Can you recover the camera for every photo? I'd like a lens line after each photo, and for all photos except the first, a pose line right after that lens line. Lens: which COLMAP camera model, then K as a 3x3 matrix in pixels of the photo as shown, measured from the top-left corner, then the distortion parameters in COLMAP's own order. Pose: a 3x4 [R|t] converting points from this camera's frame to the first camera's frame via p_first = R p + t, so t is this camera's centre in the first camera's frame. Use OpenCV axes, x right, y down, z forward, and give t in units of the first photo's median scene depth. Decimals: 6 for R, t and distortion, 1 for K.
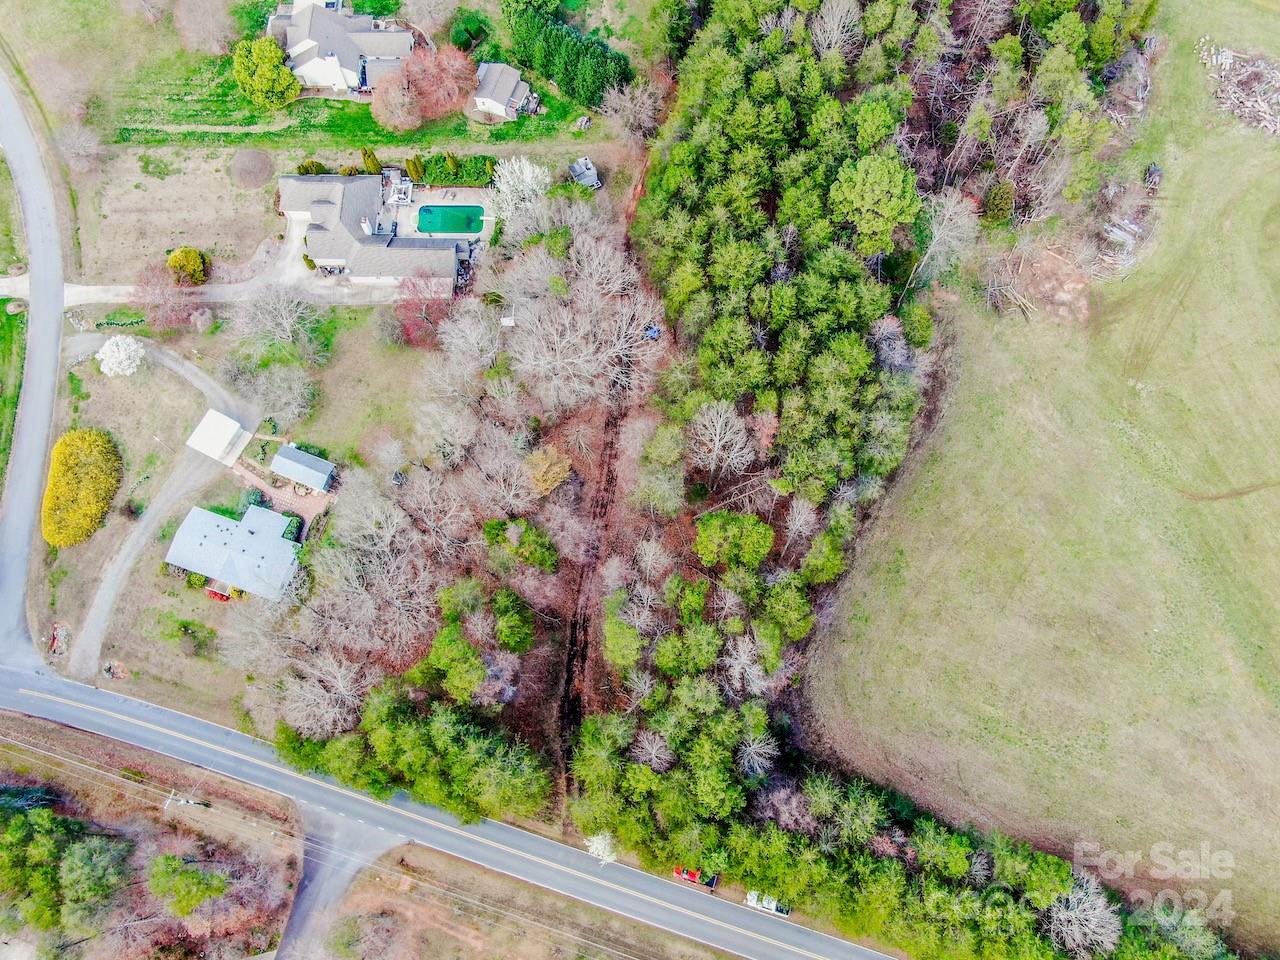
lens RADIAL K [[1059.5, 0, 643.1], [0, 1059.5, 473.6], [0, 0, 1]] dist [-0.000290, 0.000924]
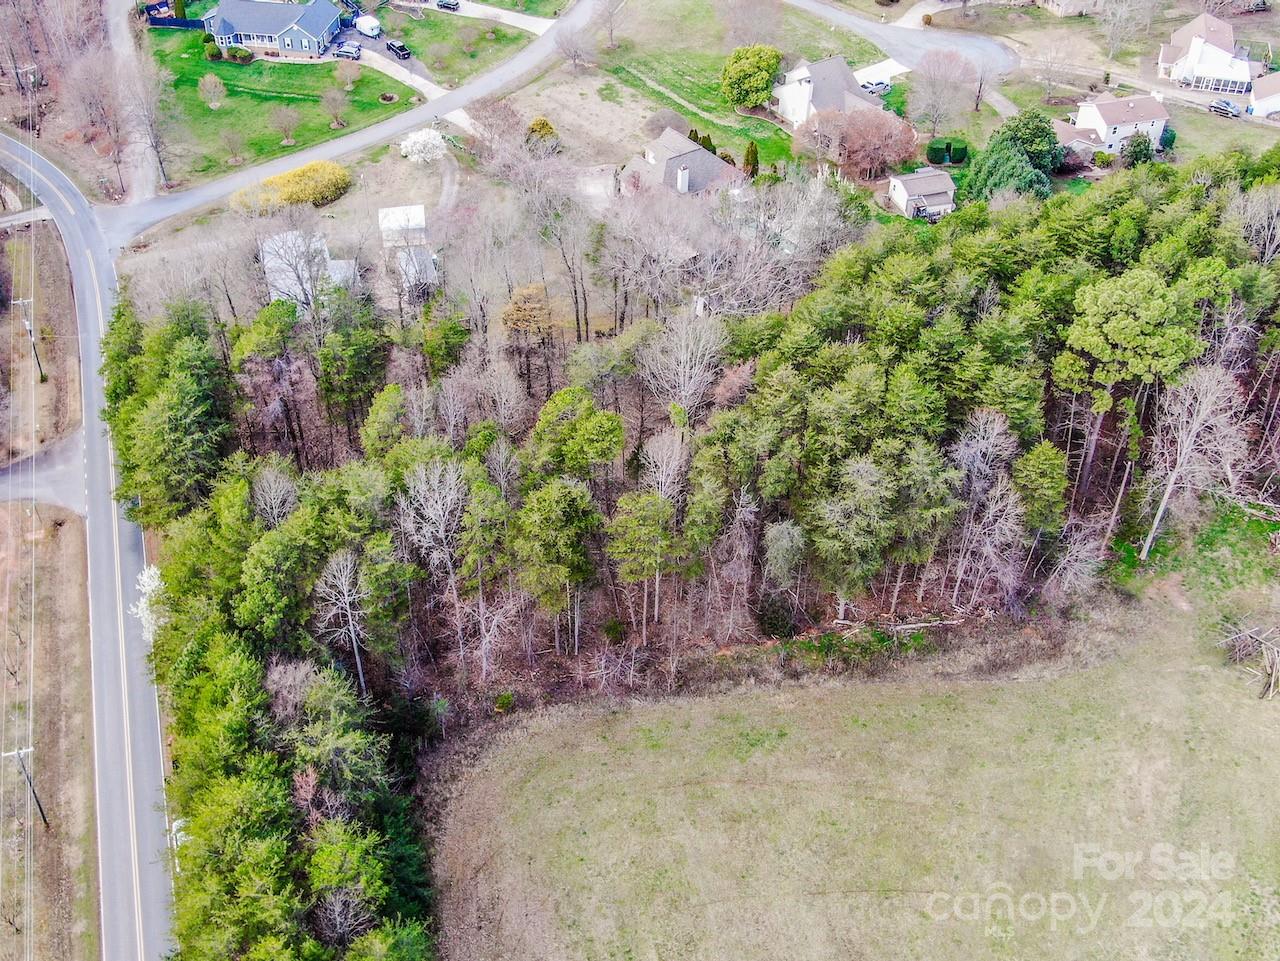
lens RADIAL K [[1369.2, 0, 575.1], [0, 1369.2, 448.8], [0, 0, 1]] dist [-0.009709, 0.016800]
pose [[0.573331, 0.521422, -0.631989, 0.596163], [-0.771841, 0.602502, -0.203108, 0.230732], [0.274870, 0.604243, 0.747888, 0.286277]]
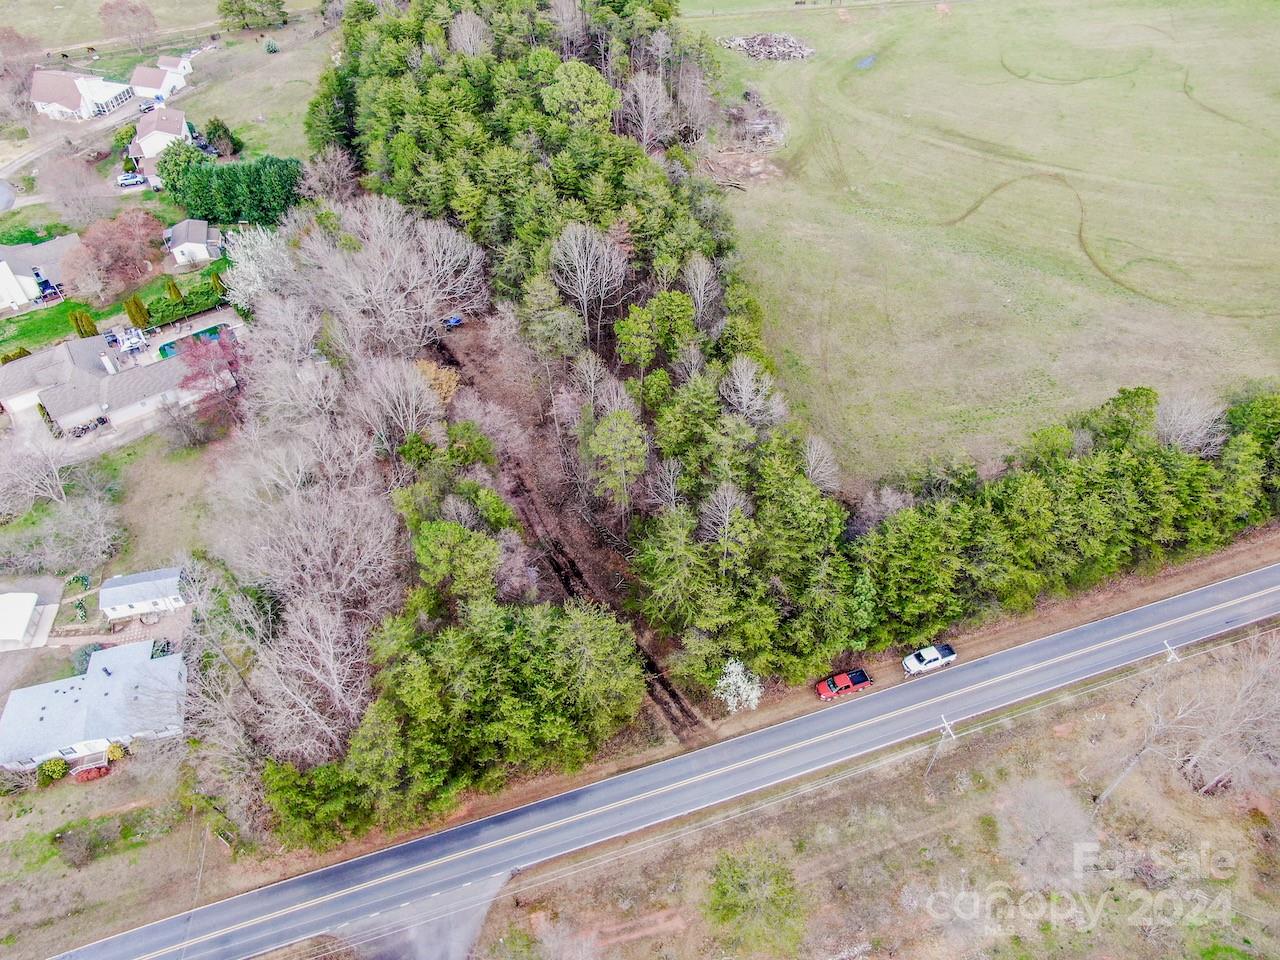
lens RADIAL K [[911.3, 0, 642.1], [0, 911.3, 481.4], [0, 0, 1]] dist [-0.018917, 0.003823]
pose [[0.815886, -0.427831, 0.388962, -0.262913], [0.547713, 0.787440, -0.282753, 0.346586], [-0.185313, 0.443733, 0.876789, 0.327418]]
